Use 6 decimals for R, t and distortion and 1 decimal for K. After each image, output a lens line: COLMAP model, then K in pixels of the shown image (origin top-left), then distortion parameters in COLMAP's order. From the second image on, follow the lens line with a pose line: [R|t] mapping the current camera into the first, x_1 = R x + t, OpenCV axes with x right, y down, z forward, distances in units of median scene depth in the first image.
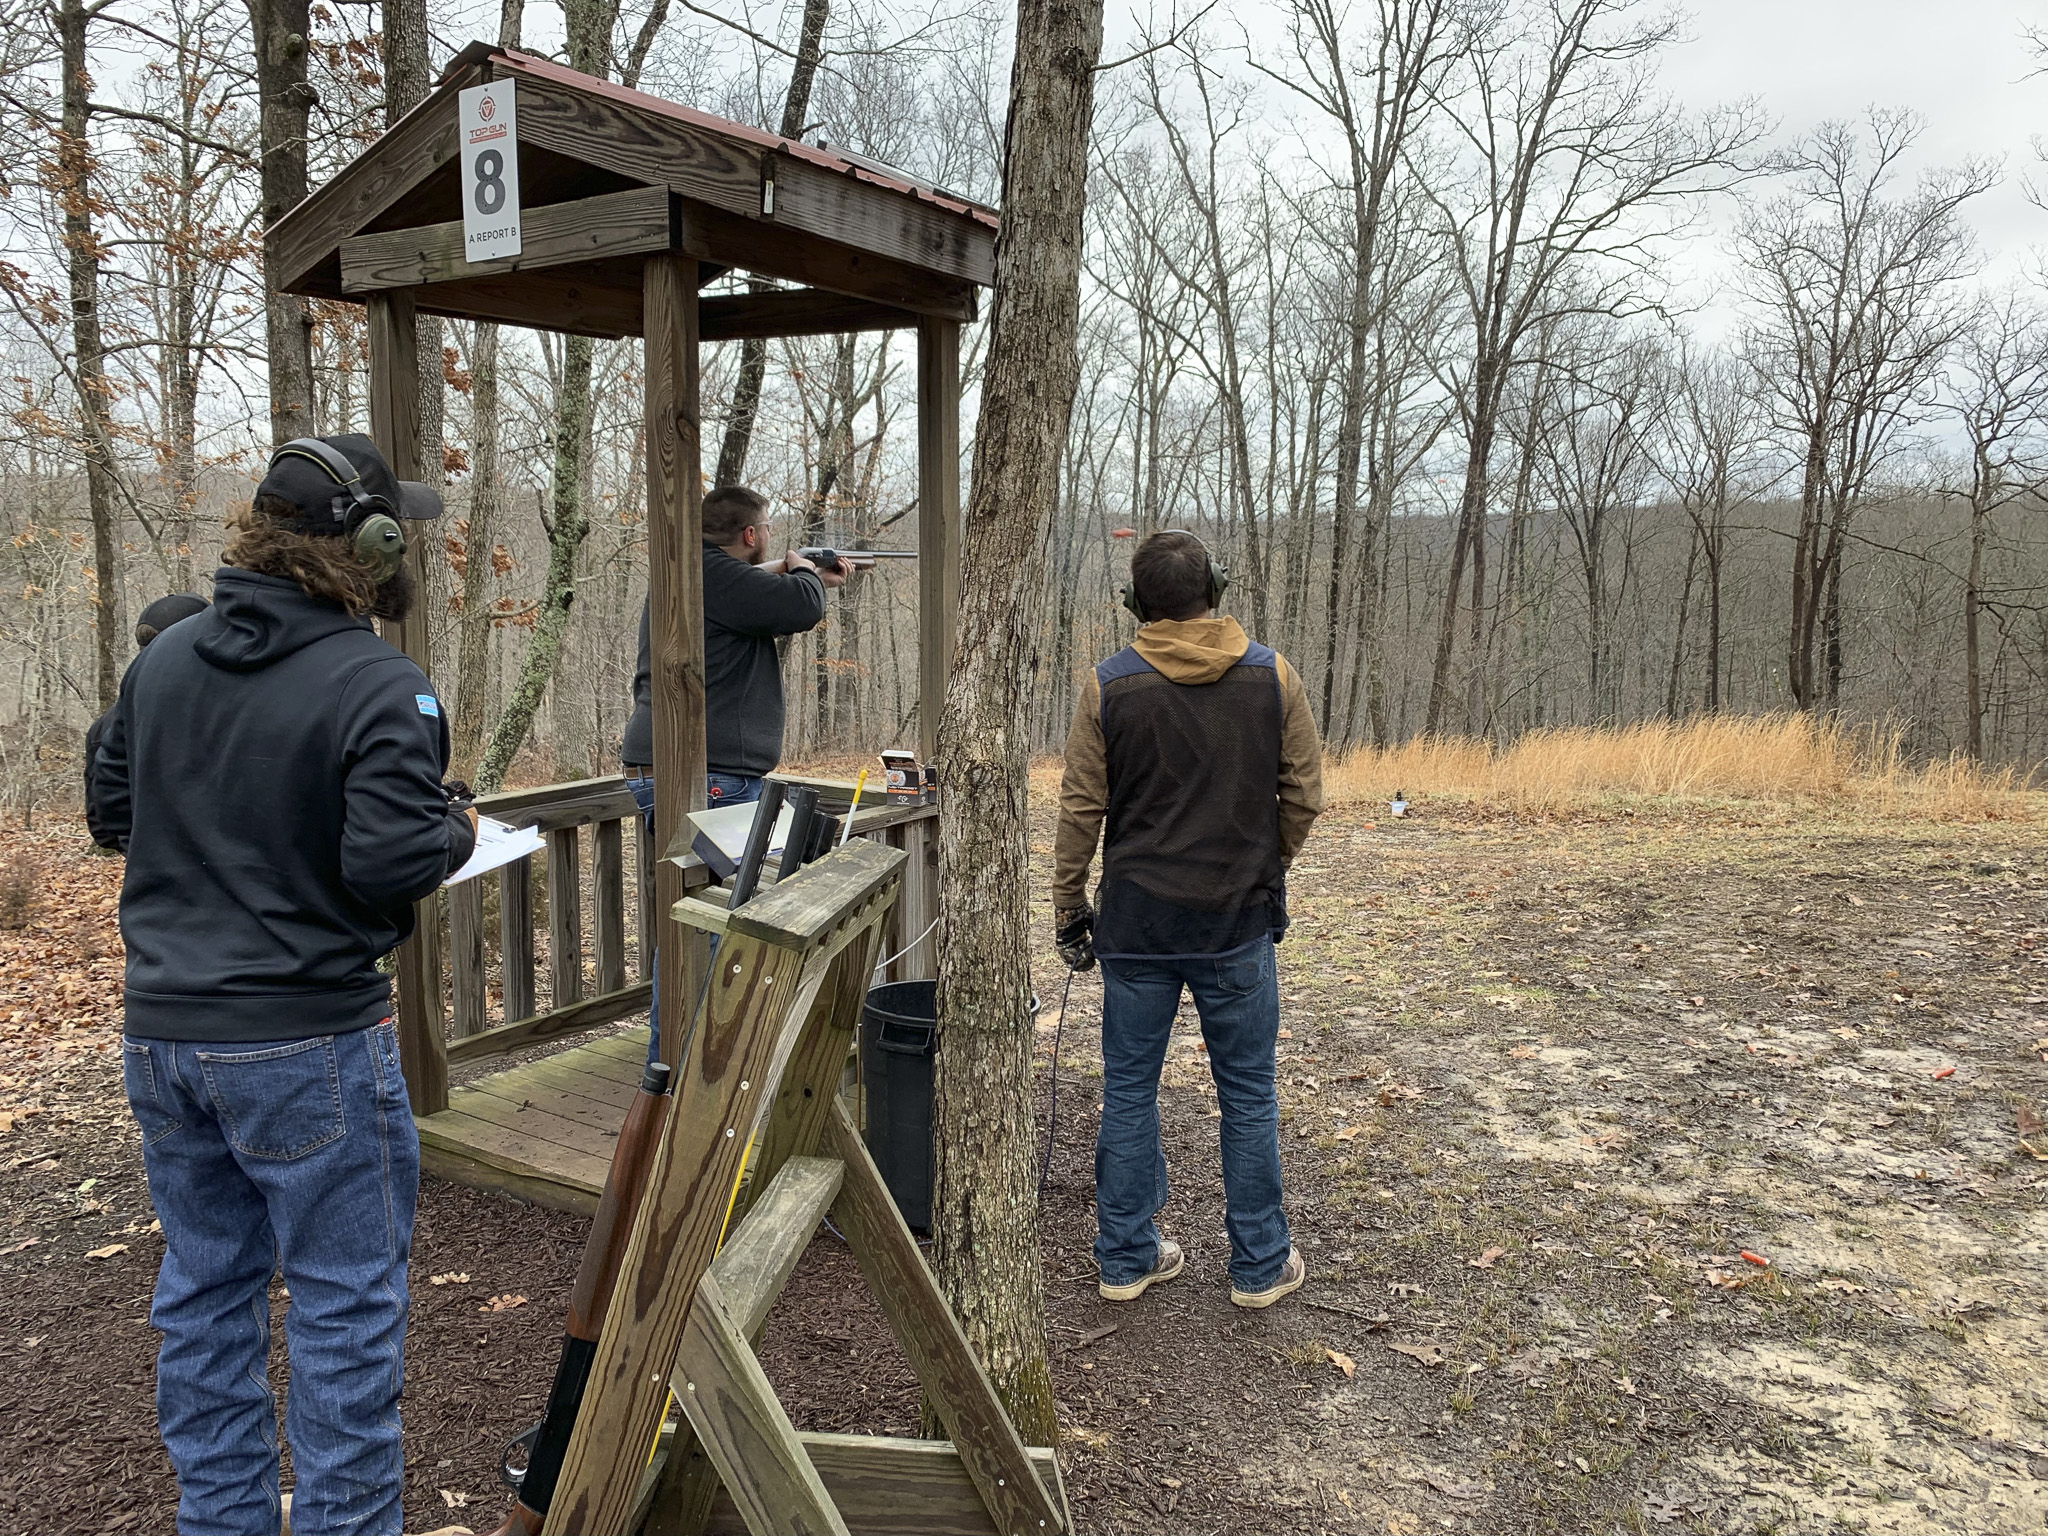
lens RADIAL K [[1543.1, 0, 1024.0], [0, 1543.1, 768.0], [0, 0, 1]] dist [-0.005782, 0.039131]
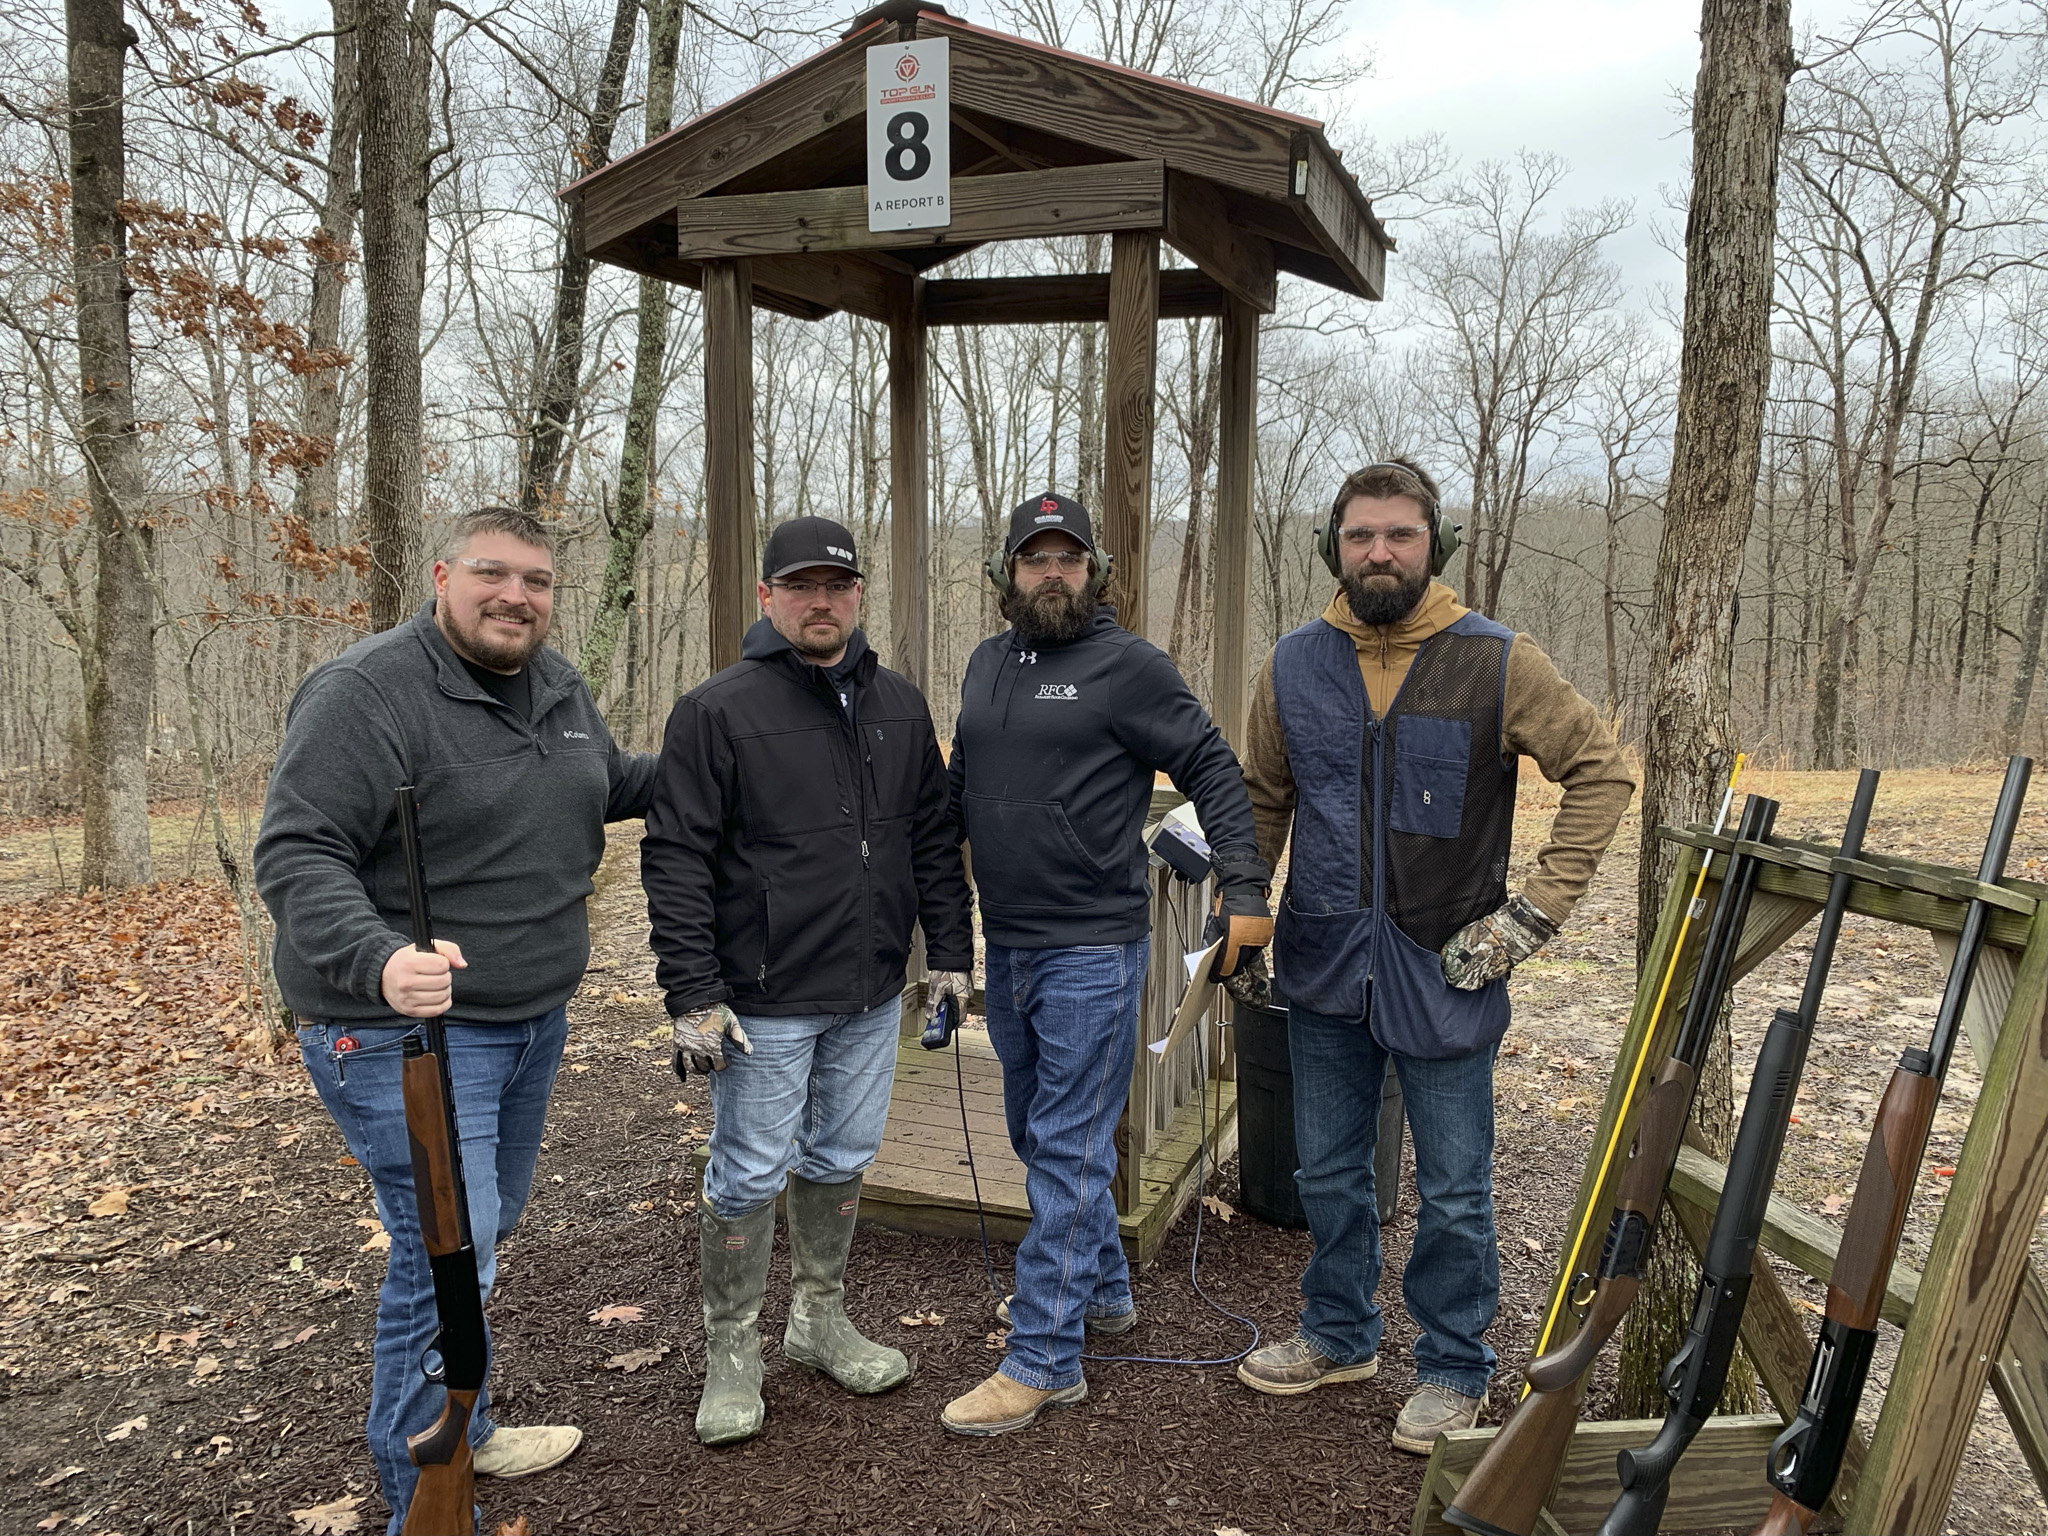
lens RADIAL K [[1542.0, 0, 1024.0], [0, 1542.0, 768.0], [0, 0, 1]] dist [0.032589, -0.041103]
pose [[0.977957, -0.026691, 0.207095, -0.365828], [0.027301, 0.999627, -0.000084, -0.000508], [-0.207015, 0.005736, 0.978321, 0.052502]]
